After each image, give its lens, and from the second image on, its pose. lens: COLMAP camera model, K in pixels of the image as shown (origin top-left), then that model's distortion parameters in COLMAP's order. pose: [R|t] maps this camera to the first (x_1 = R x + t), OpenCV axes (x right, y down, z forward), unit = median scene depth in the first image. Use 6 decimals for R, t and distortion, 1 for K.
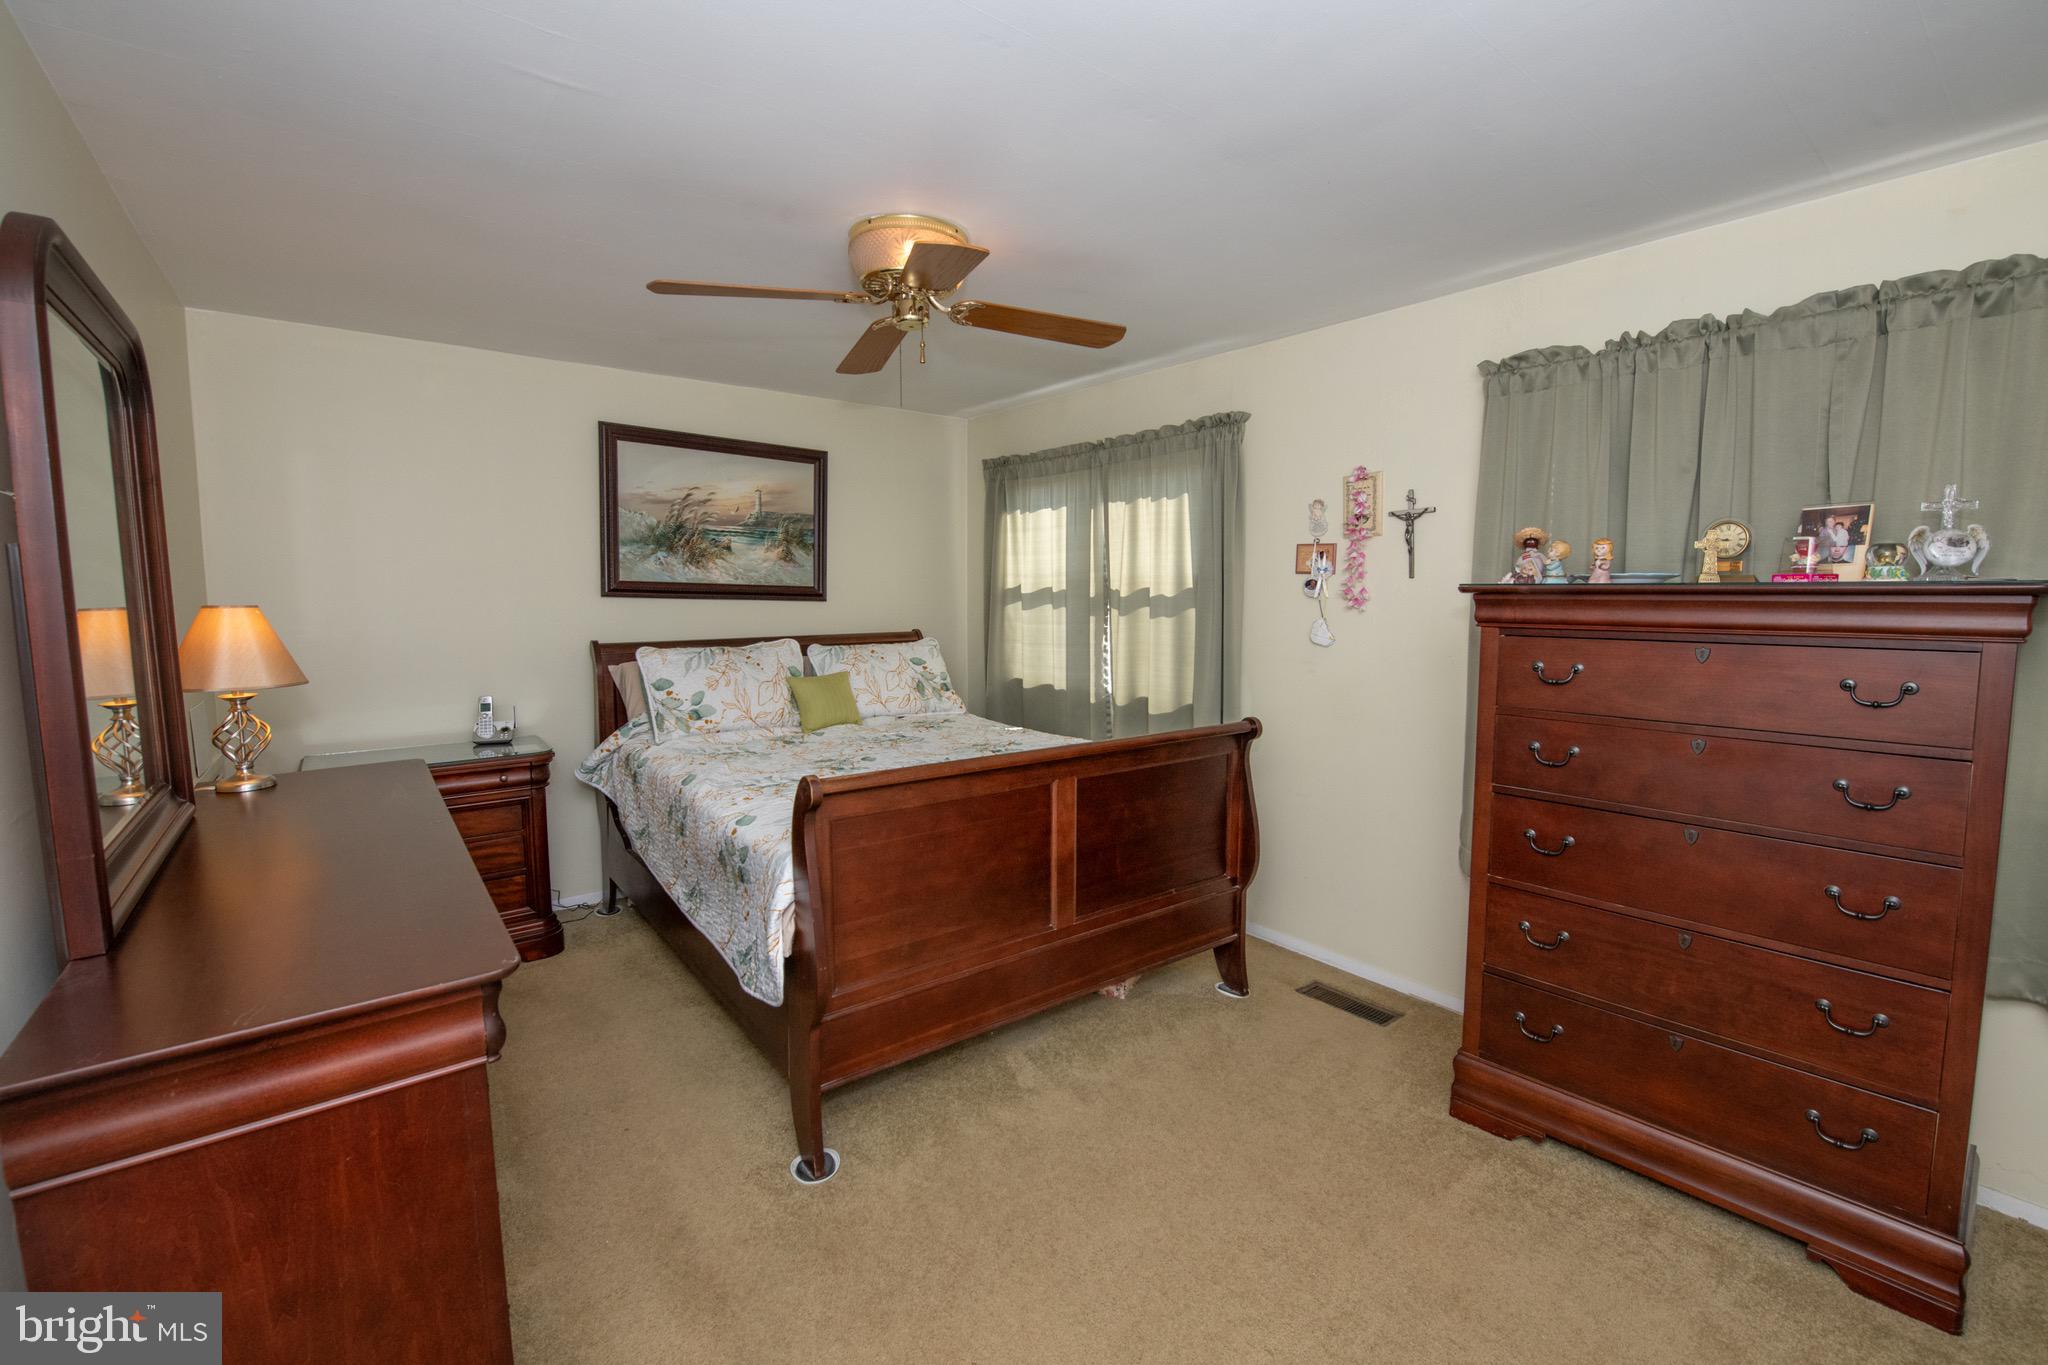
lens RADIAL K [[848.0, 0, 1055.0], [0, 848.0, 682.4], [0, 0, 1]] dist [-0.016720, -0.002348]
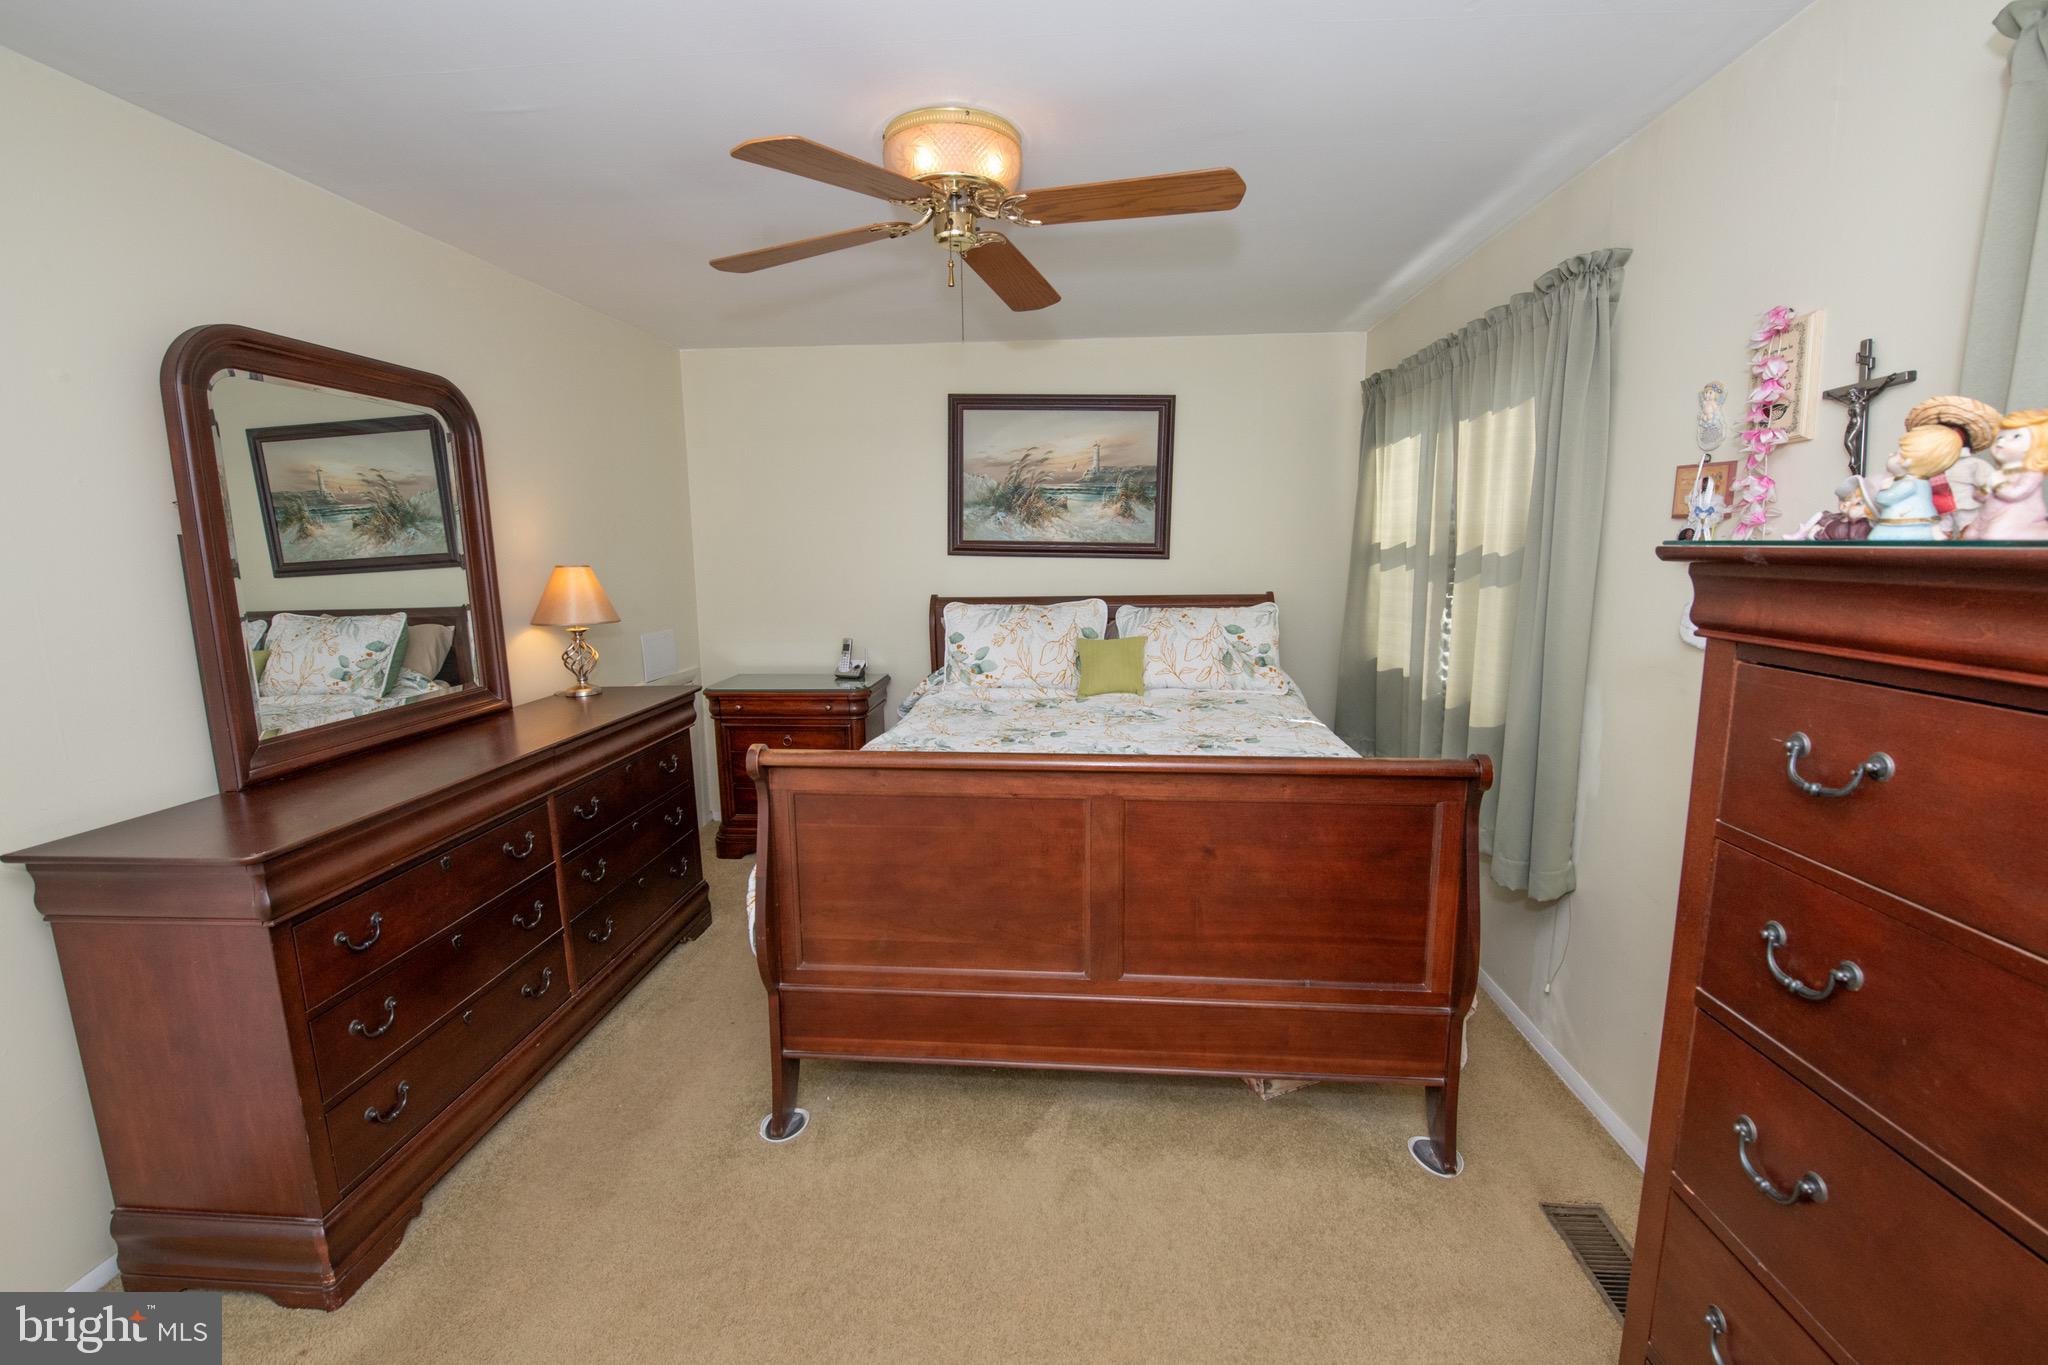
lens RADIAL K [[848.0, 0, 1055.0], [0, 848.0, 682.4], [0, 0, 1]] dist [-0.016720, -0.002348]
pose [[0.740783, 0.100446, -0.664192, 0.316822], [-0.062605, 0.994777, 0.080616, -0.032902], [0.668820, -0.018137, 0.743203, 0.257433]]
